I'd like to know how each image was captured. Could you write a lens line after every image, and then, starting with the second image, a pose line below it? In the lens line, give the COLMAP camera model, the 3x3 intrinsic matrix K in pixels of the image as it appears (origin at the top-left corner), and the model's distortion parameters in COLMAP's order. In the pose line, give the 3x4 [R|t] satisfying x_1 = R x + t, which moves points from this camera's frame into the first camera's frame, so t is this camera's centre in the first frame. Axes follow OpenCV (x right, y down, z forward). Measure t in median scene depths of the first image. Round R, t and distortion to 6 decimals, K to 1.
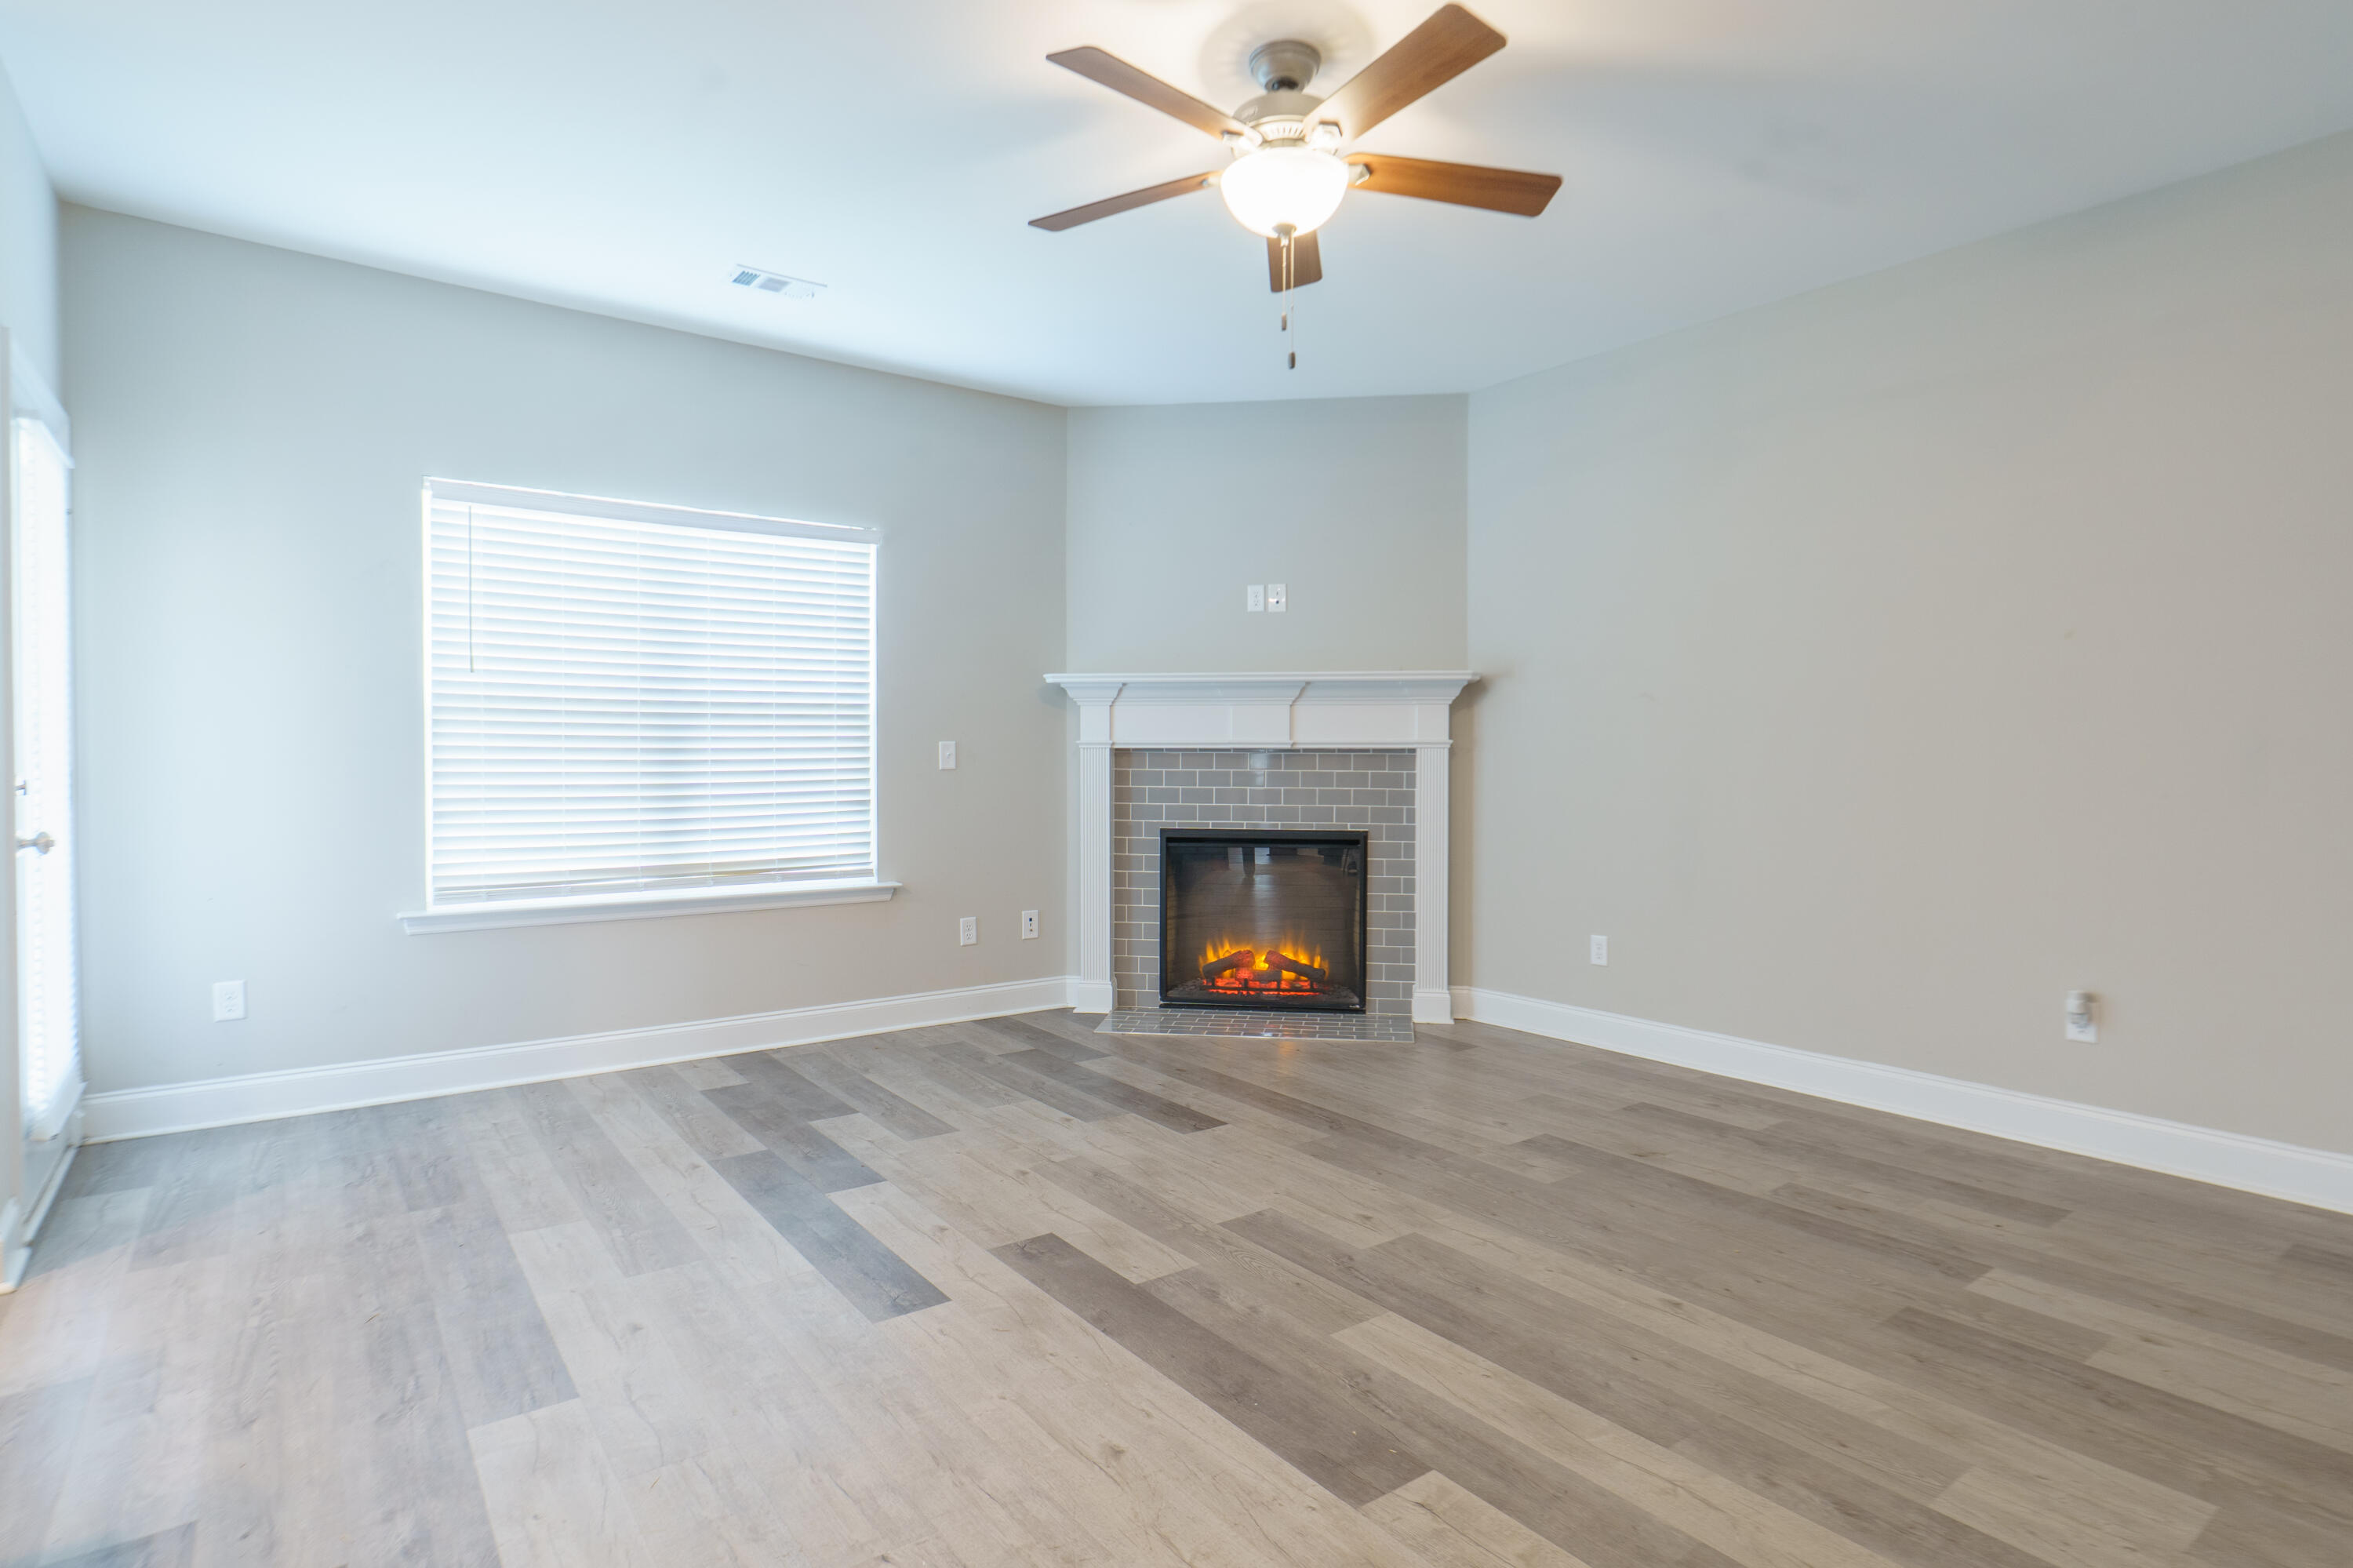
lens RADIAL K [[1196.7, 0, 1176.0], [0, 1196.7, 776.0], [0, 0, 1]] dist [-0.000071, 0.000433]
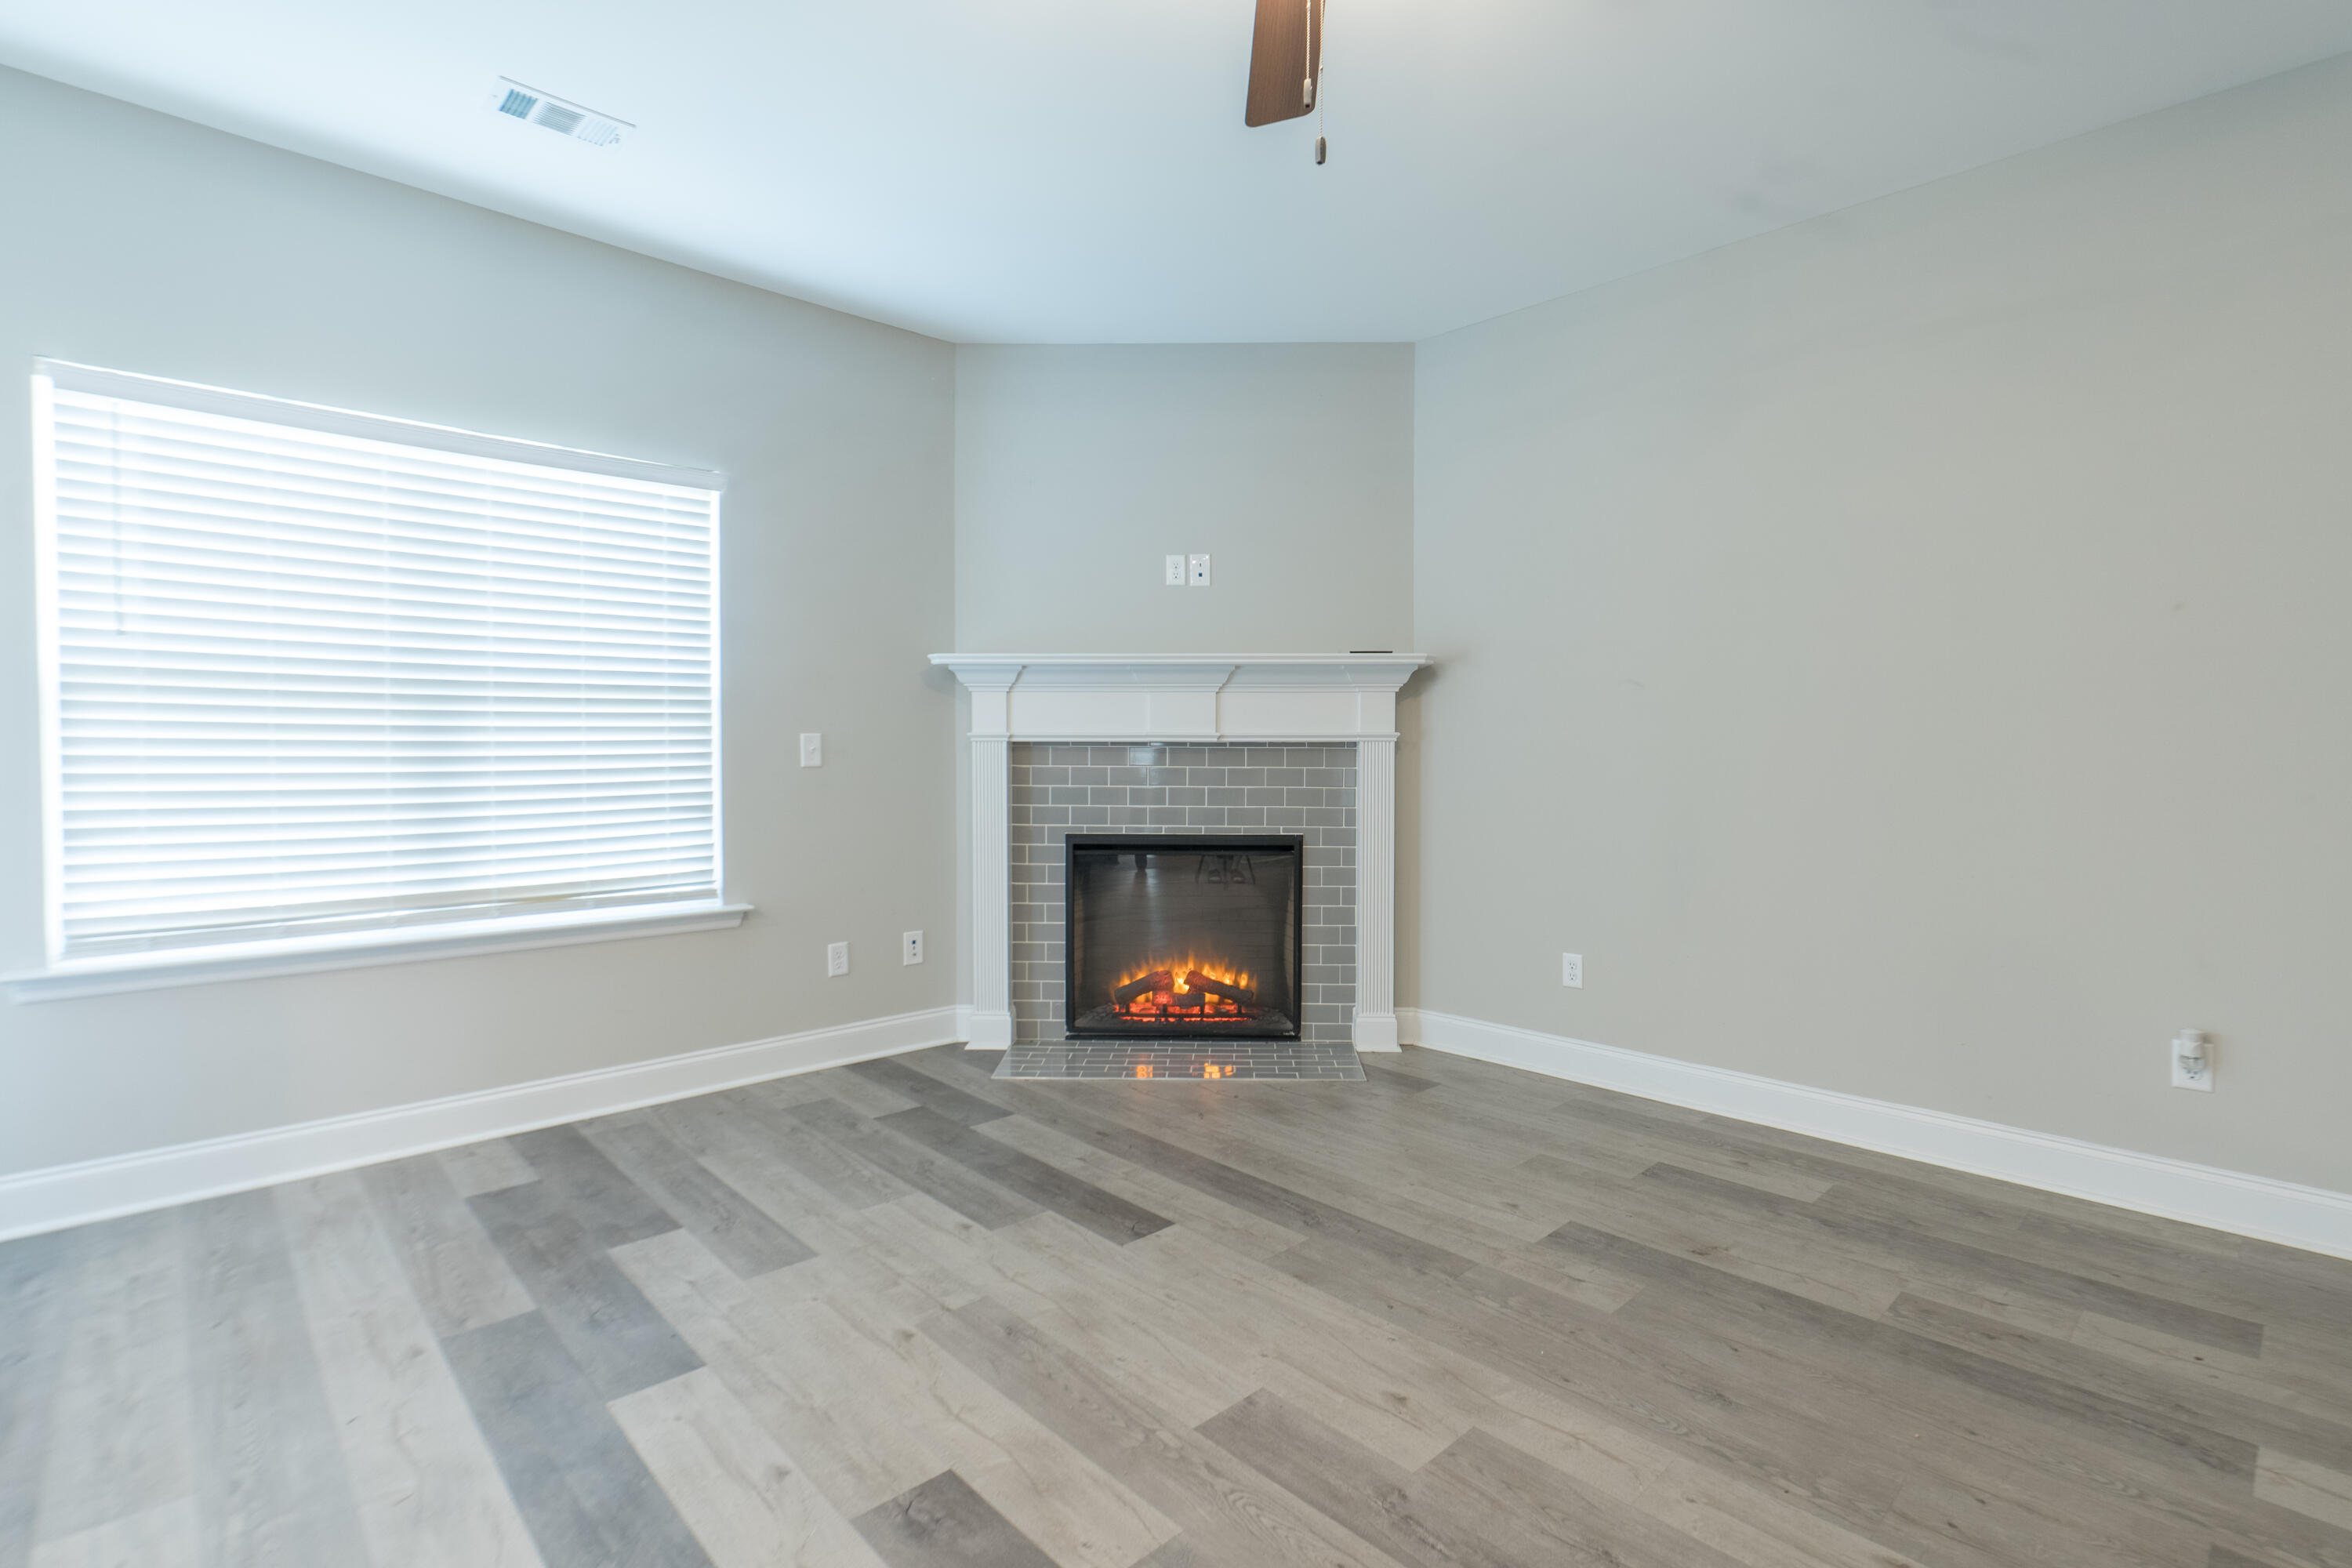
lens RADIAL K [[1093.5, 0, 1178.9], [0, 1093.5, 773.2], [0, 0, 1]] dist [-0.004147, -0.000598]
pose [[0.992931, -0.003162, 0.118653, -0.031775], [0.002565, 0.999983, 0.005183, -0.005027], [-0.118667, -0.004842, 0.992922, 0.250356]]
